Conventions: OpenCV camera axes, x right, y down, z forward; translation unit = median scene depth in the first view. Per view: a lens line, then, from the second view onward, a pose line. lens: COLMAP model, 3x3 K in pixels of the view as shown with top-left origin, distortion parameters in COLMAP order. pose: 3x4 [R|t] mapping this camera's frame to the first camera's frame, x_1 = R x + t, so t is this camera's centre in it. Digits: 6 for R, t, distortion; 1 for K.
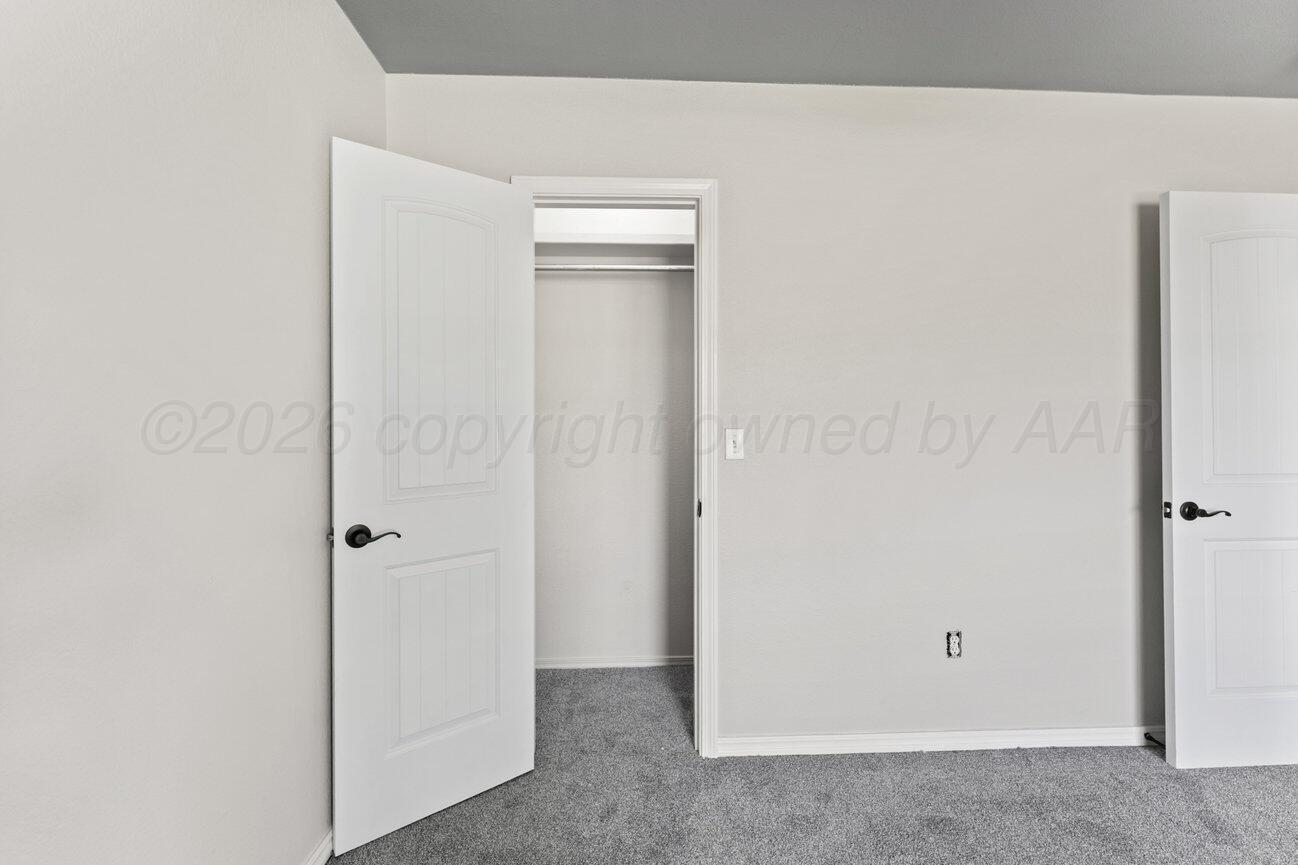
lens RADIAL K [[545.5, 0, 645.2], [0, 545.5, 415.4], [0, 0, 1]] dist [-0.000661, -0.000458]
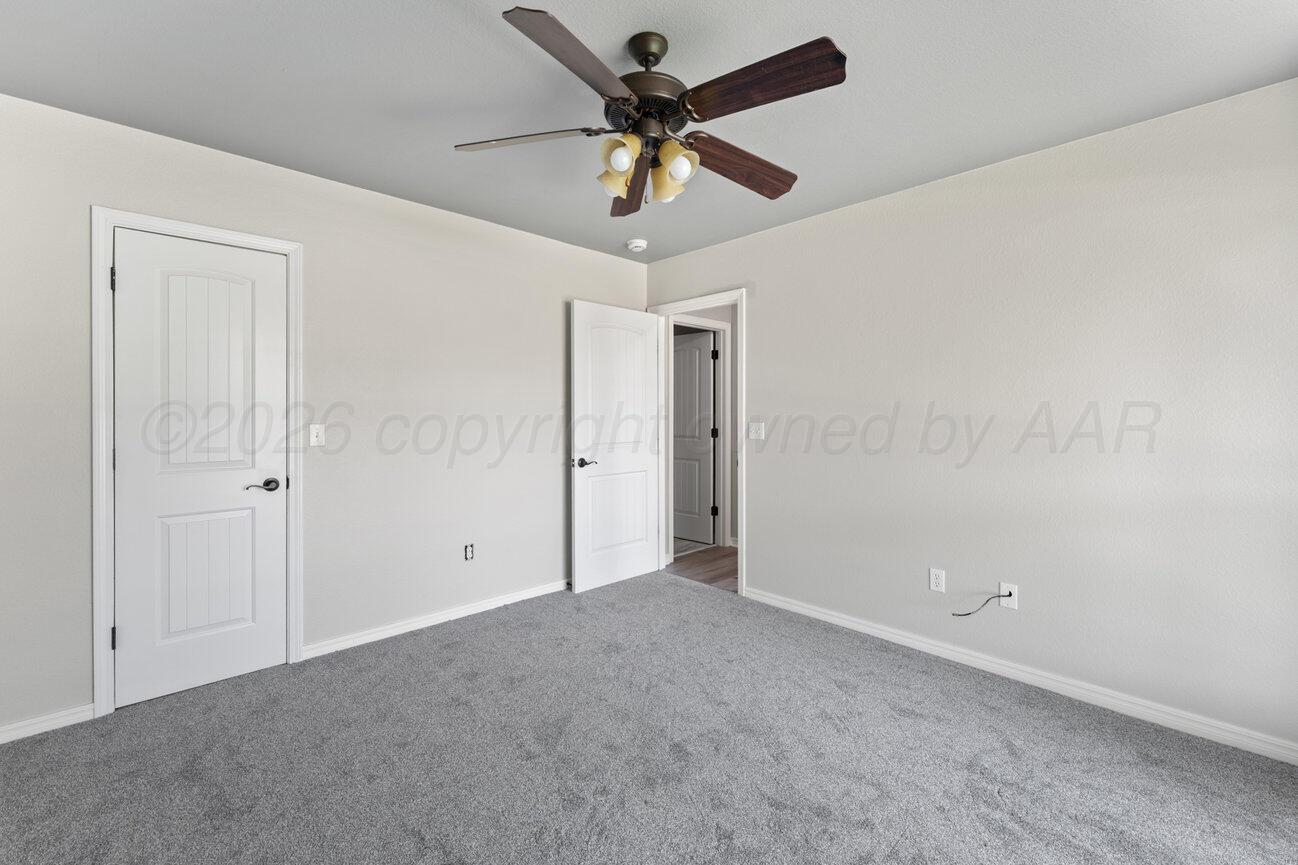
lens RADIAL K [[545.5, 0, 645.2], [0, 545.5, 415.4], [0, 0, 1]] dist [-0.000661, -0.000458]
pose [[0.761047, -0.000159, 0.648696, -0.108090], [0.002145, 0.999995, -0.002270, 0.008339], [-0.648693, 0.003119, 0.761044, -0.643898]]
